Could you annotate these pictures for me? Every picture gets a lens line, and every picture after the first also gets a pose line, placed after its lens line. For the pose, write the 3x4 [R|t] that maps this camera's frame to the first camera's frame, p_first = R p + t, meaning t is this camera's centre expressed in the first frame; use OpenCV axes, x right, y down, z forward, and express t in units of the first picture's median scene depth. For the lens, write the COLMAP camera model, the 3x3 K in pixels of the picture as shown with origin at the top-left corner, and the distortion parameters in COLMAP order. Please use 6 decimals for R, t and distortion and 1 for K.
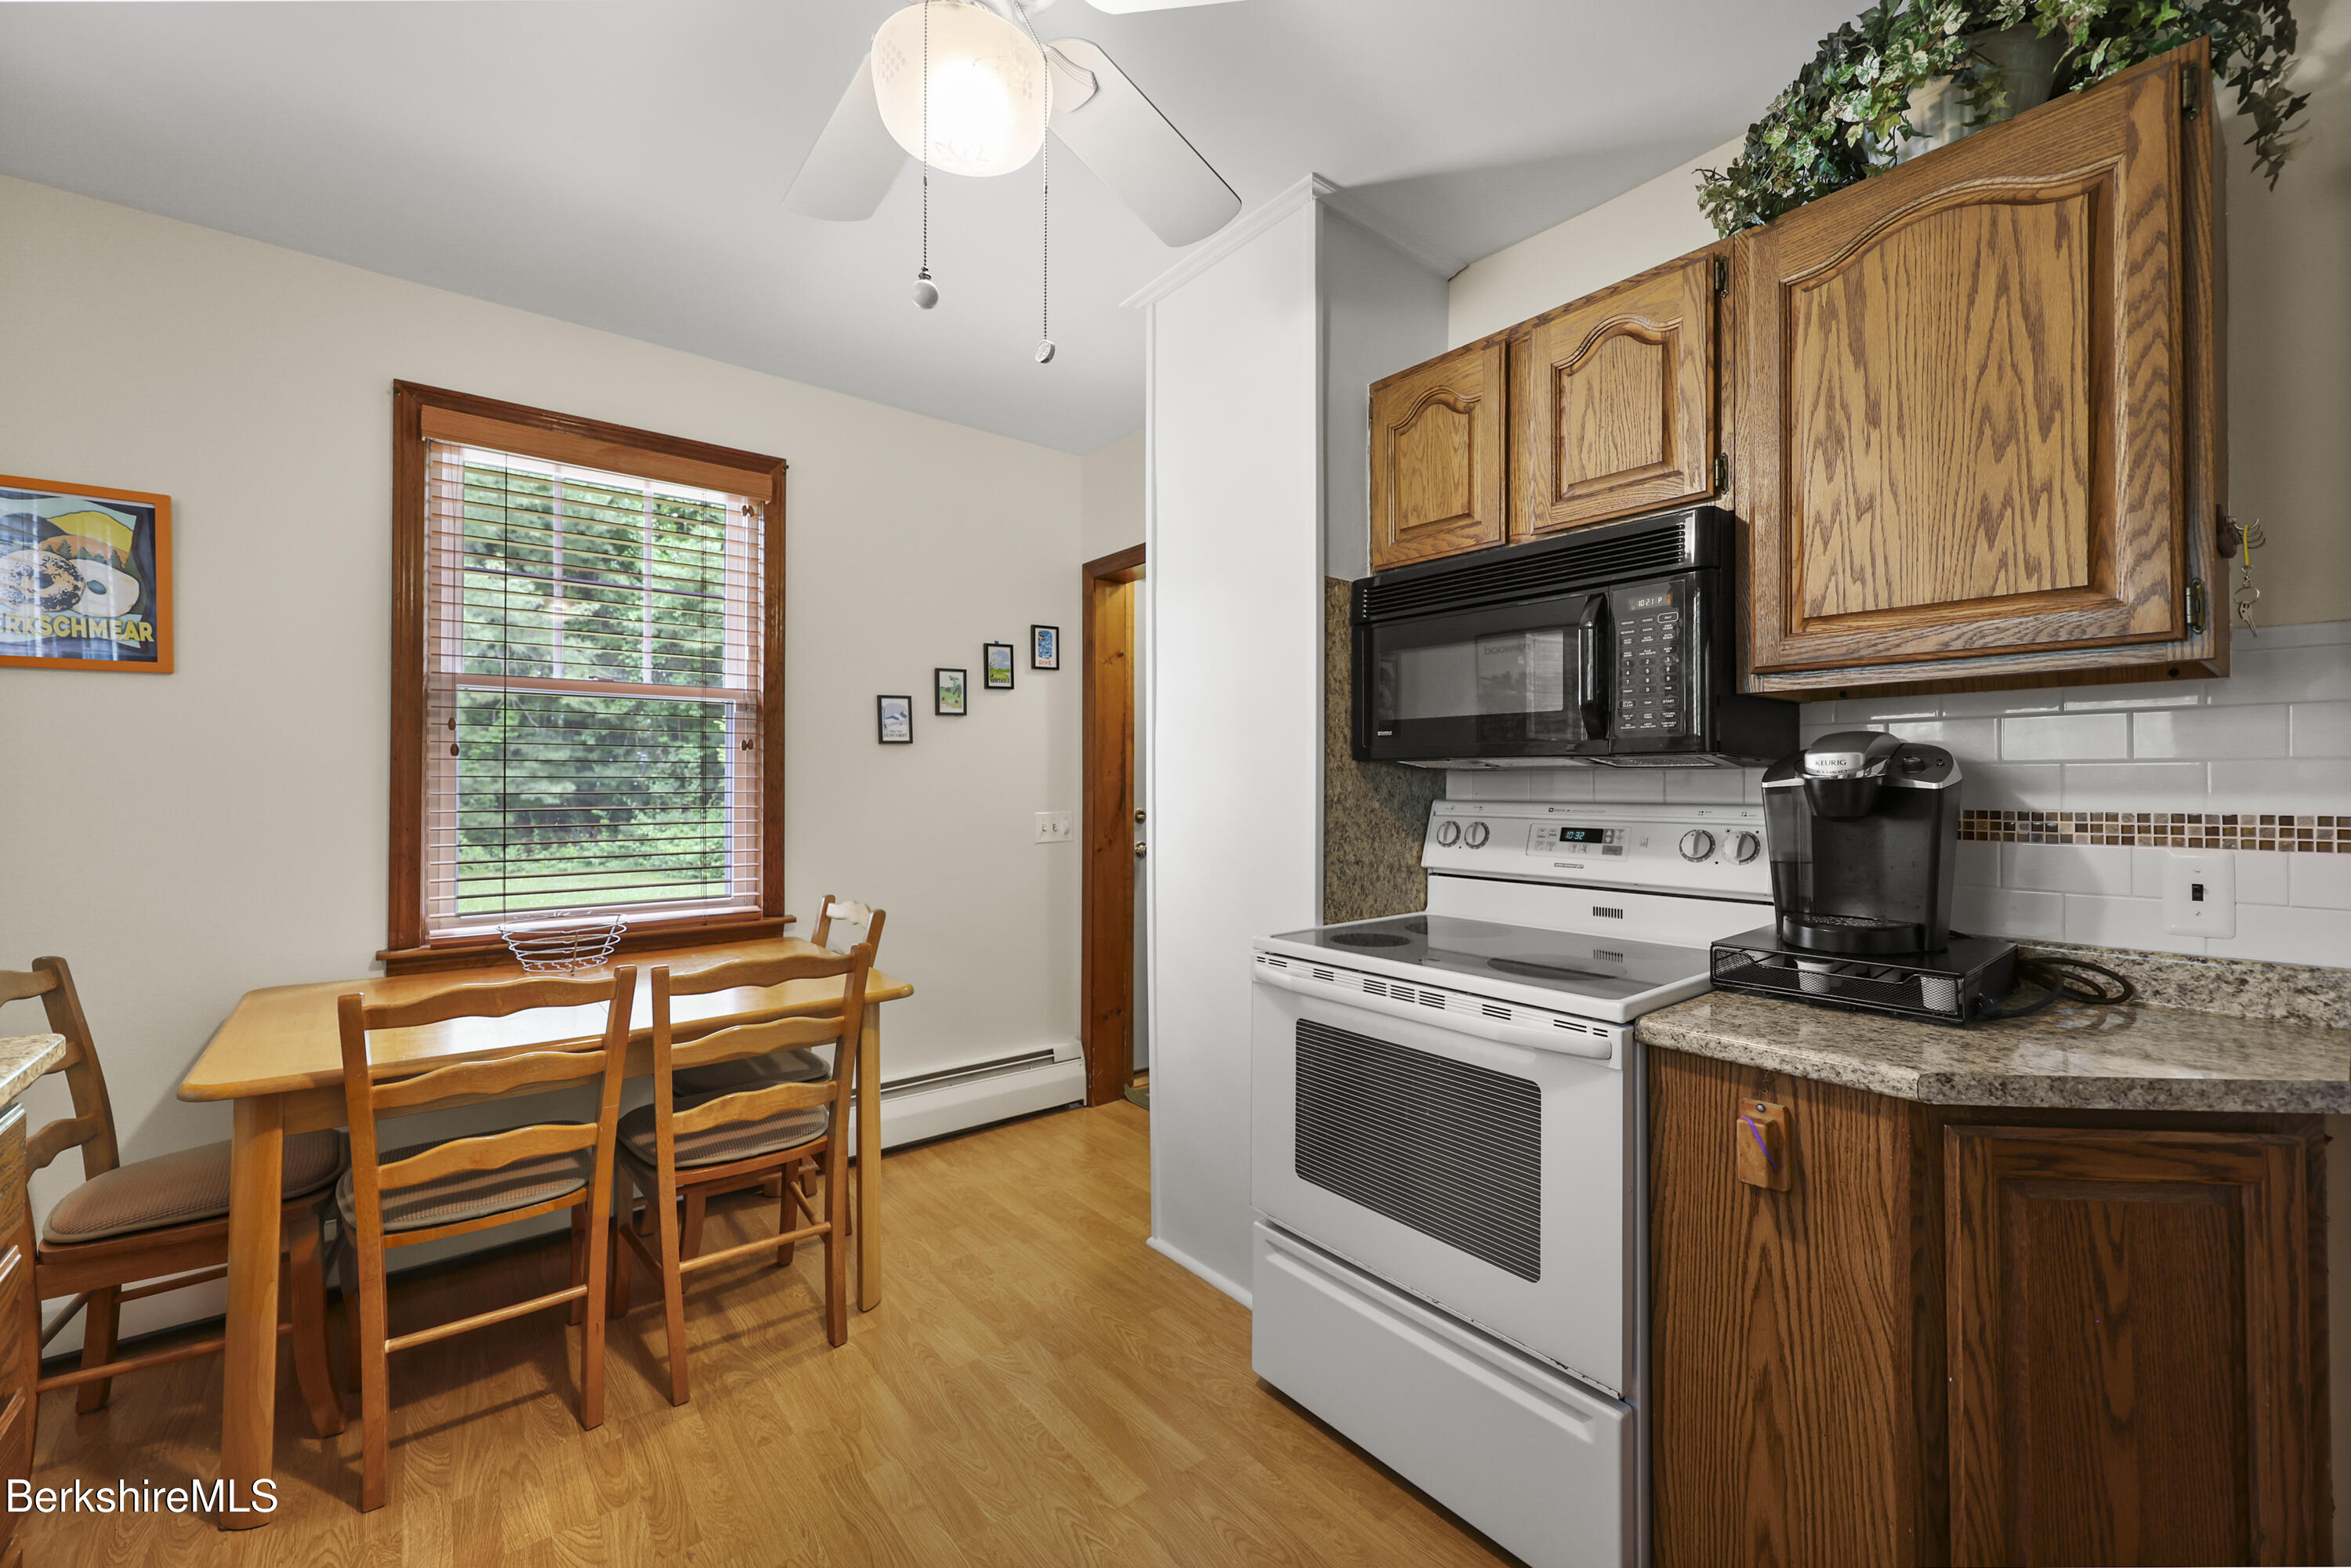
lens RADIAL K [[955.0, 0, 1169.5], [0, 955.0, 773.9], [0, 0, 1]] dist [-0.000653, 0.000234]
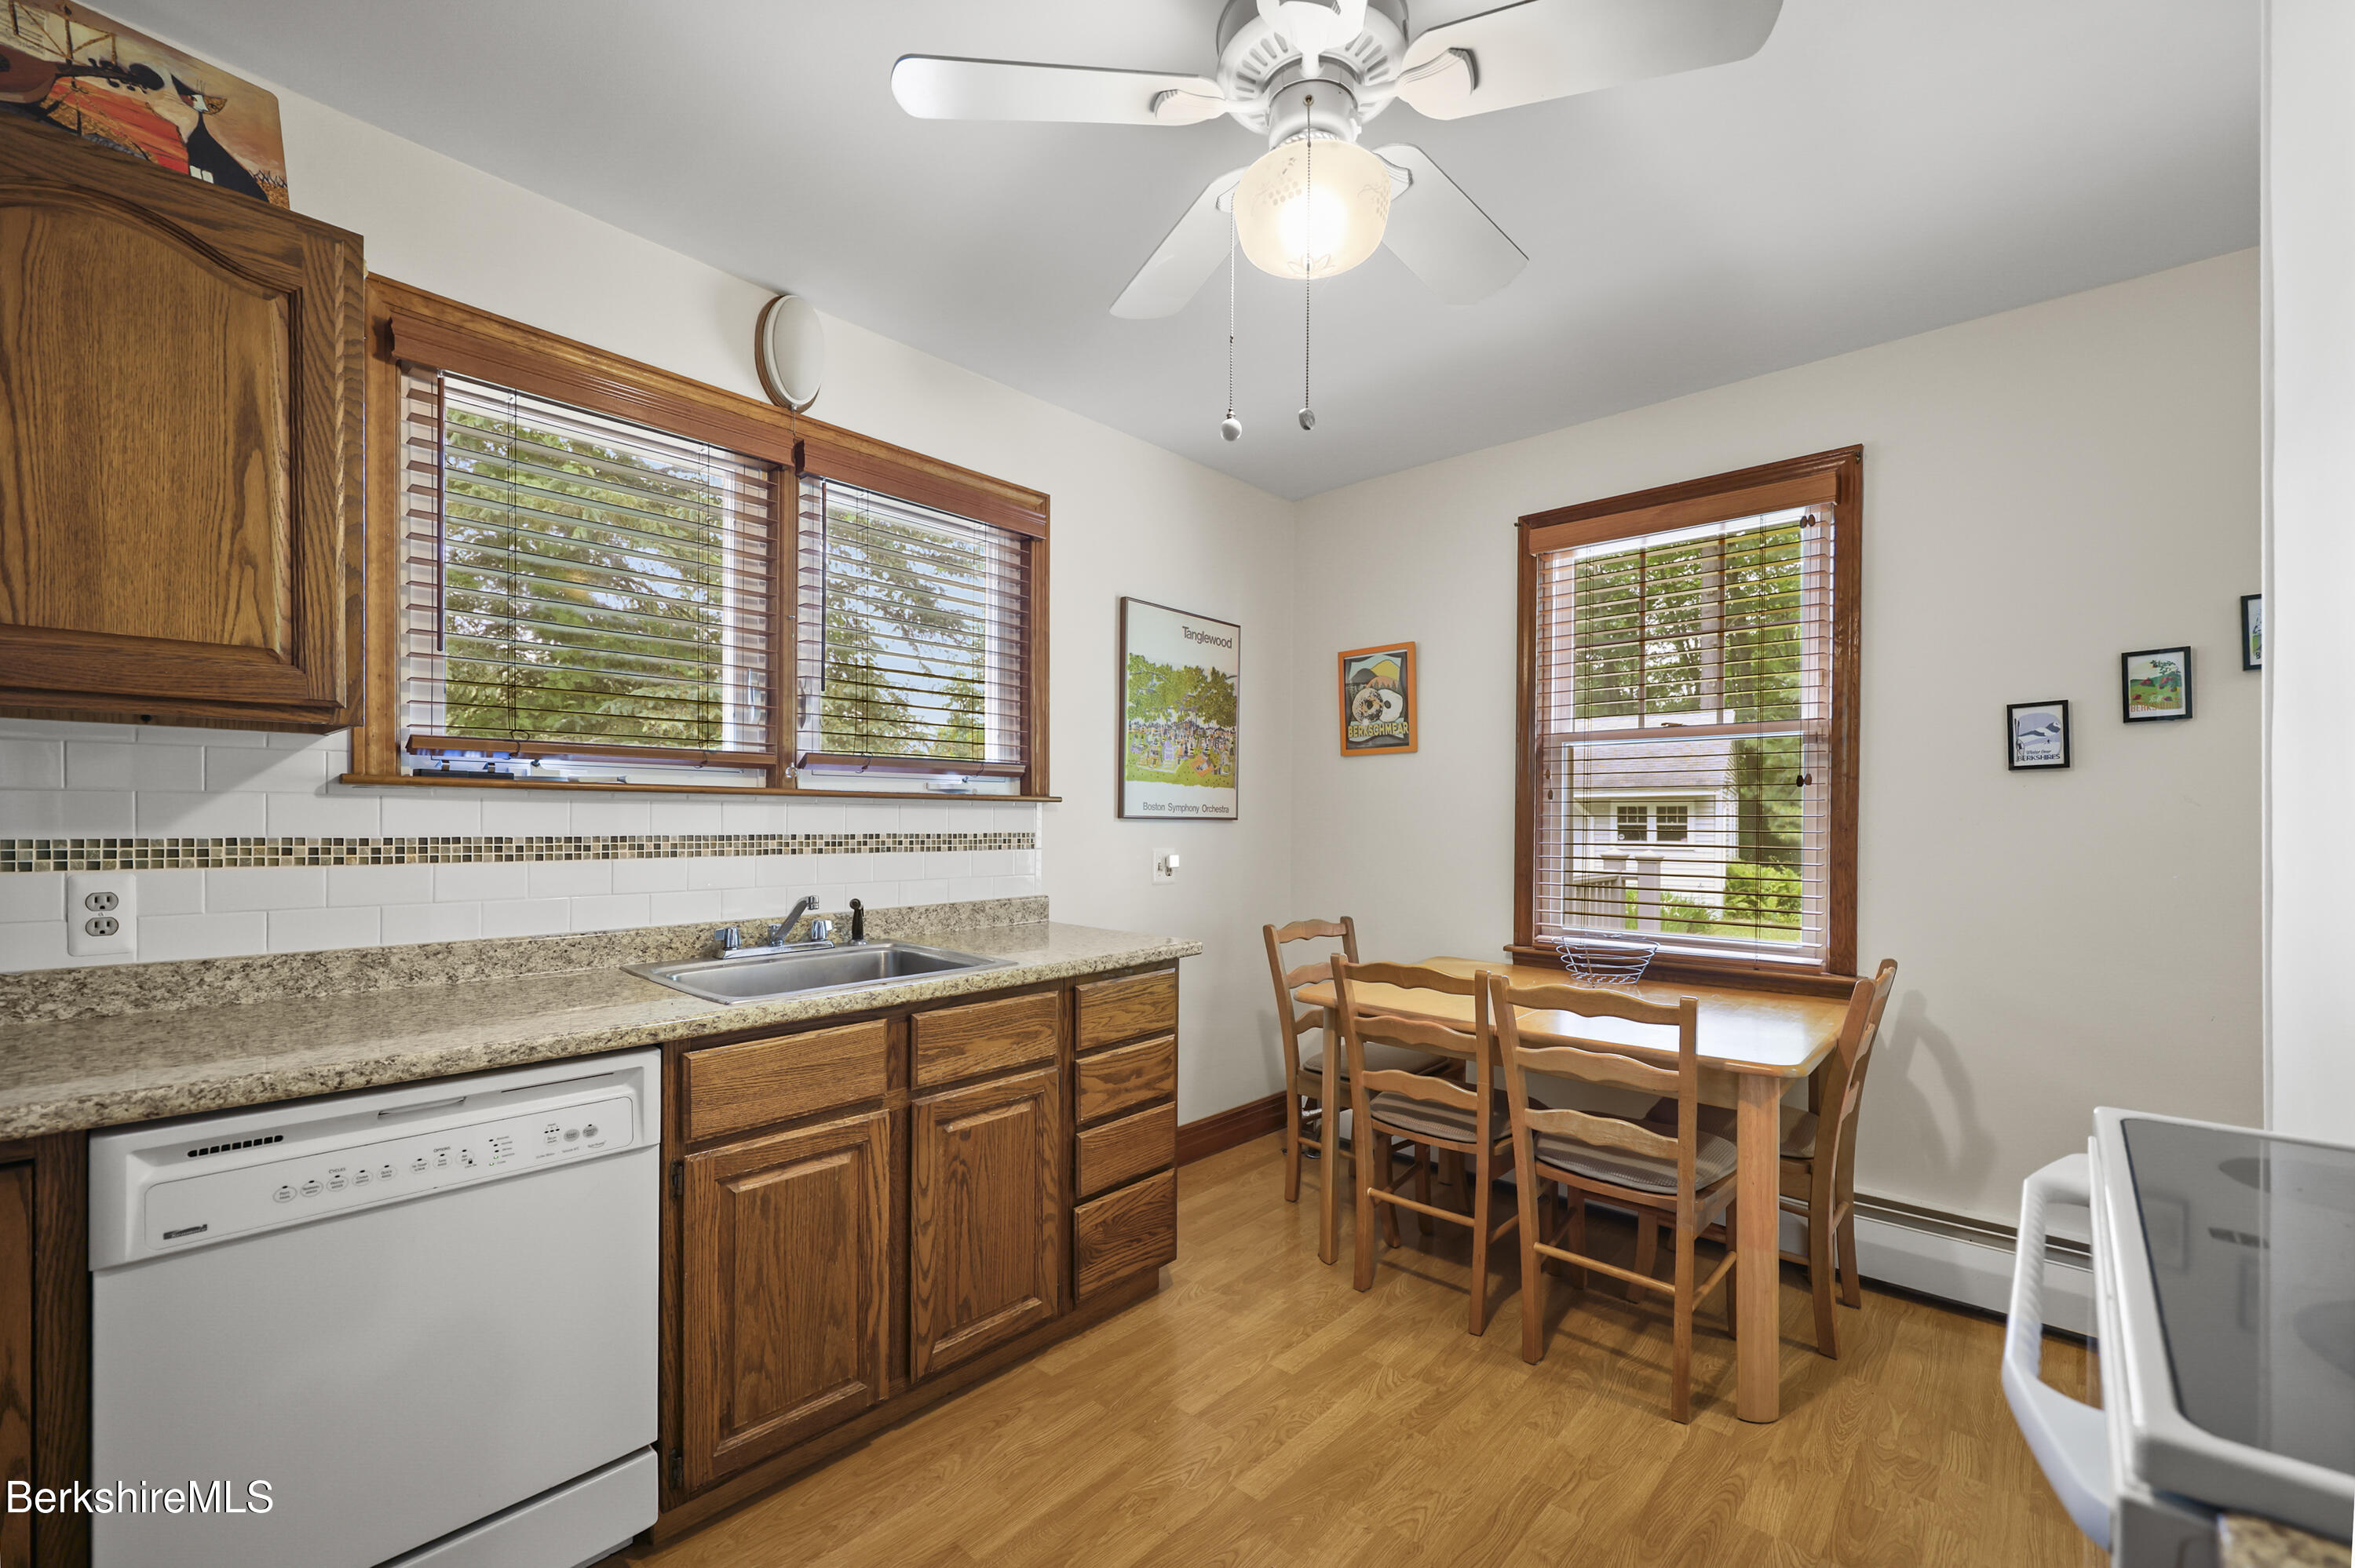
lens RADIAL K [[956.5, 0, 1180.6], [0, 956.5, 824.8], [0, 0, 1]] dist [-0.000653, 0.000234]
pose [[0.157331, 0.006339, -0.987526, 0.531359], [0.003660, 0.999969, 0.007002, 0.004924], [0.987539, -0.004716, 0.157303, 0.396626]]
